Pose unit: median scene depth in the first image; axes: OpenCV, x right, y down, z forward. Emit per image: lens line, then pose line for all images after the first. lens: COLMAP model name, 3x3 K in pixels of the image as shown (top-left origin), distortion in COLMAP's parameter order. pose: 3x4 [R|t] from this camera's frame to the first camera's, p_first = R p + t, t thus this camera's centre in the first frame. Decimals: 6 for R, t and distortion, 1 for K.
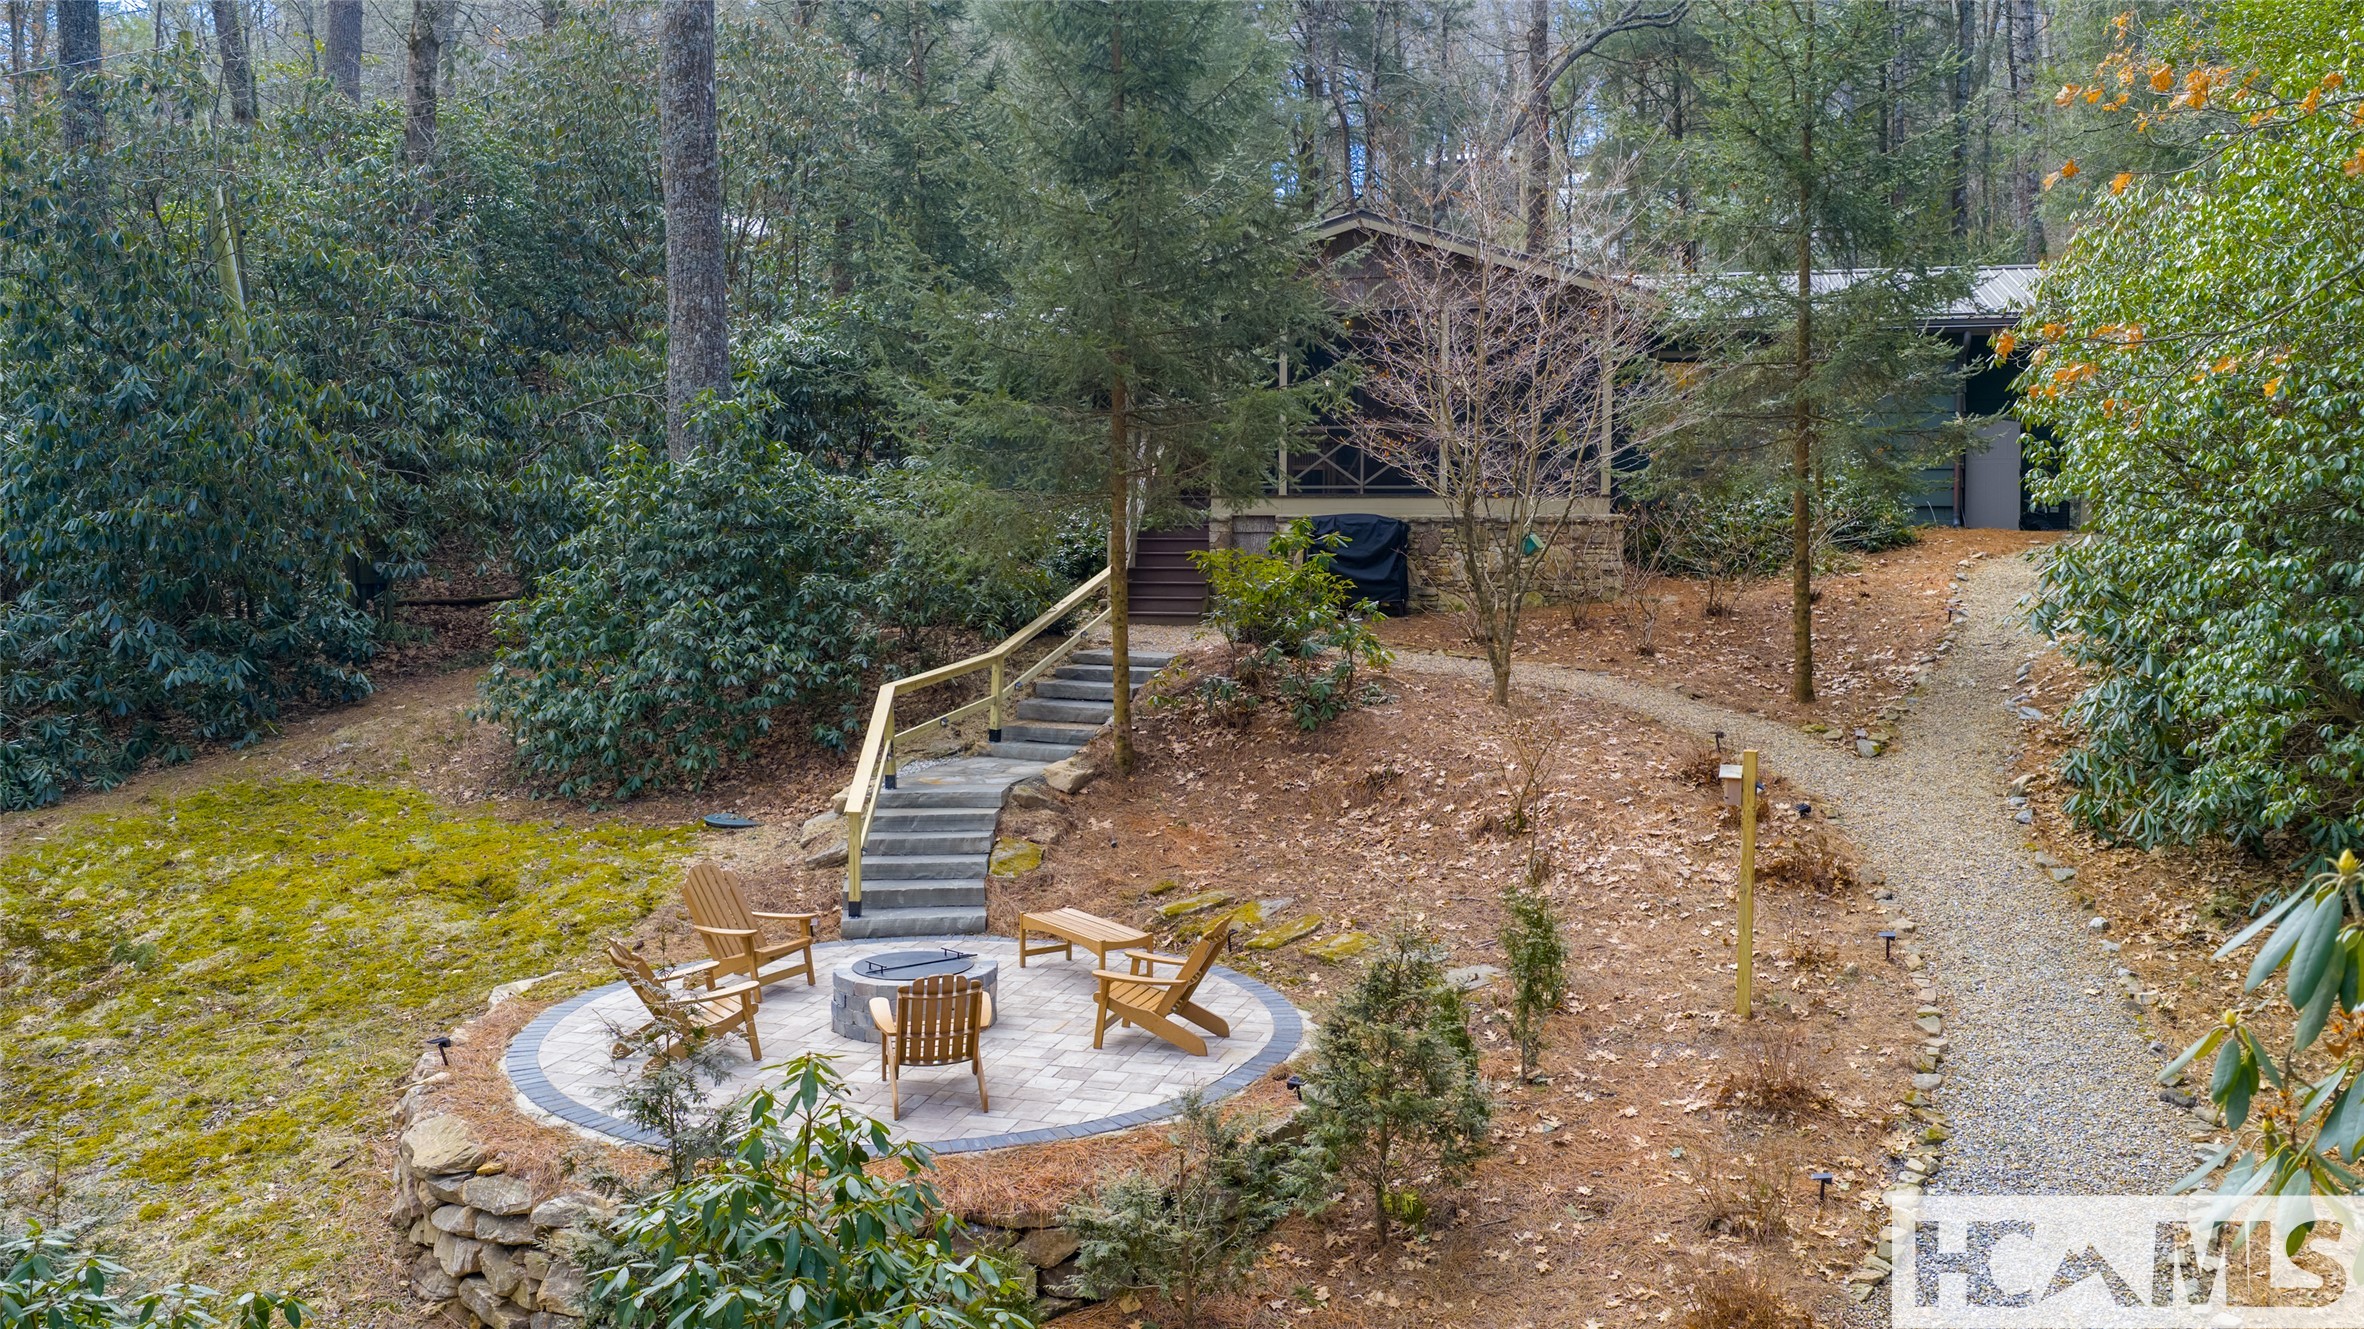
lens RADIAL K [[1910.7, 0, 1179.6], [0, 1910.7, 670.2], [0, 0, 1]] dist [0.036529, -0.004360]
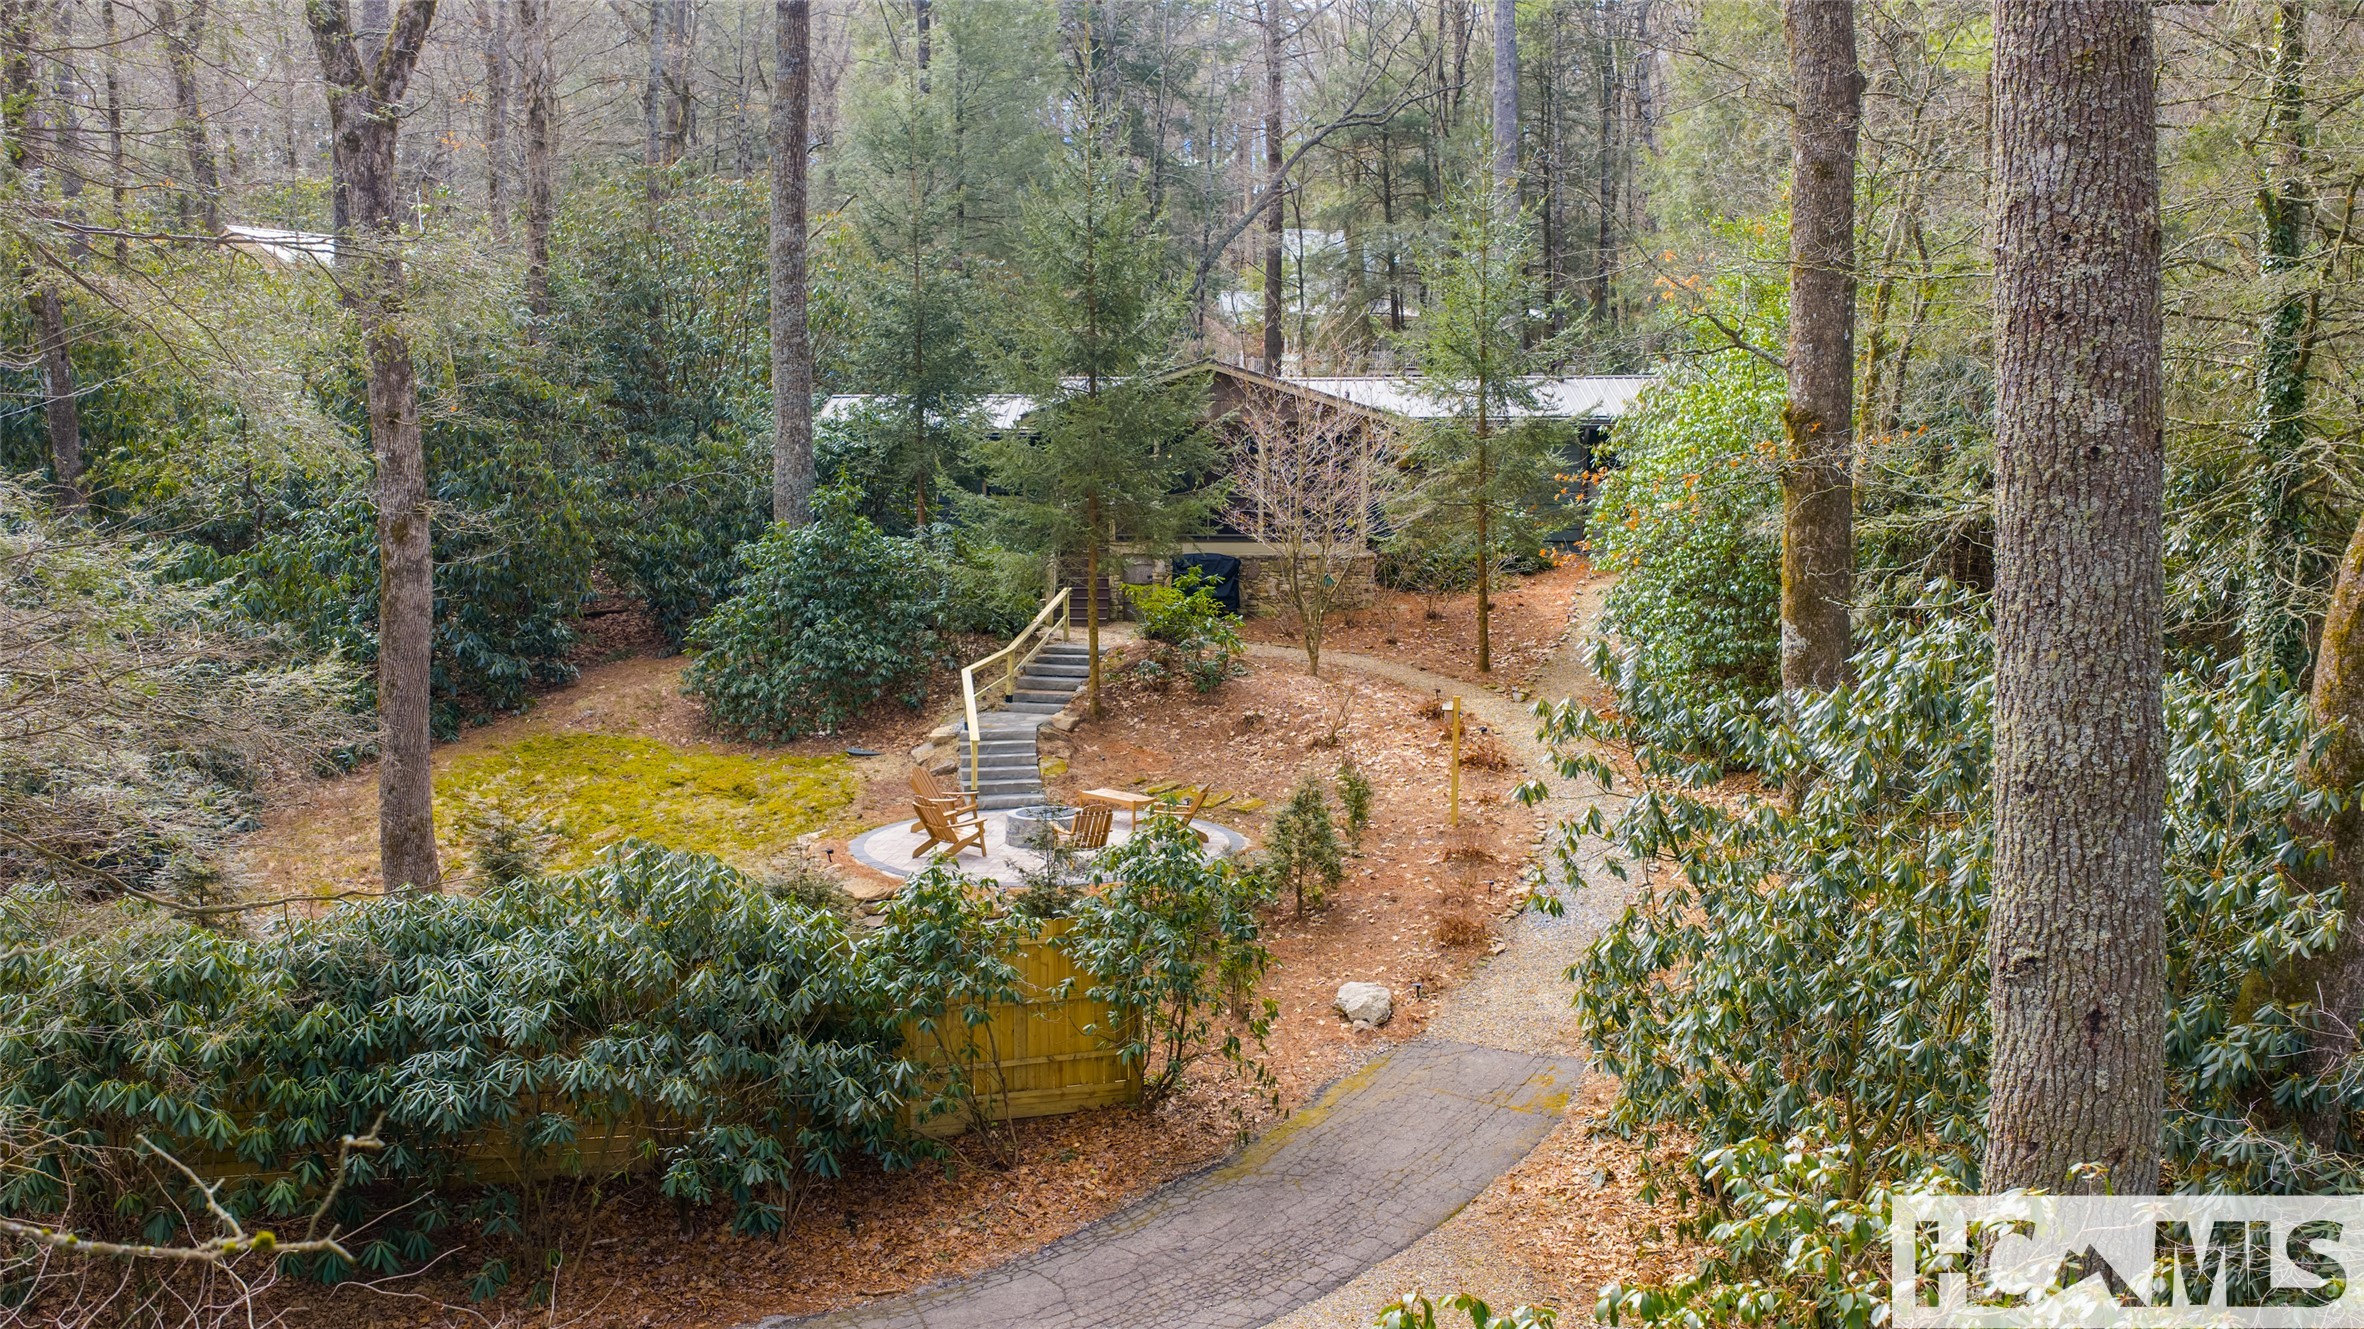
lens RADIAL K [[1910.7, 0, 1183.0], [0, 1910.7, 661.7], [0, 0, 1]] dist [0.036529, -0.004360]
pose [[0.988244, -0.012773, 0.152349, -0.206470], [0.011230, 0.999877, 0.010986, -0.014453], [-0.152470, -0.009146, 0.988266, -0.666258]]
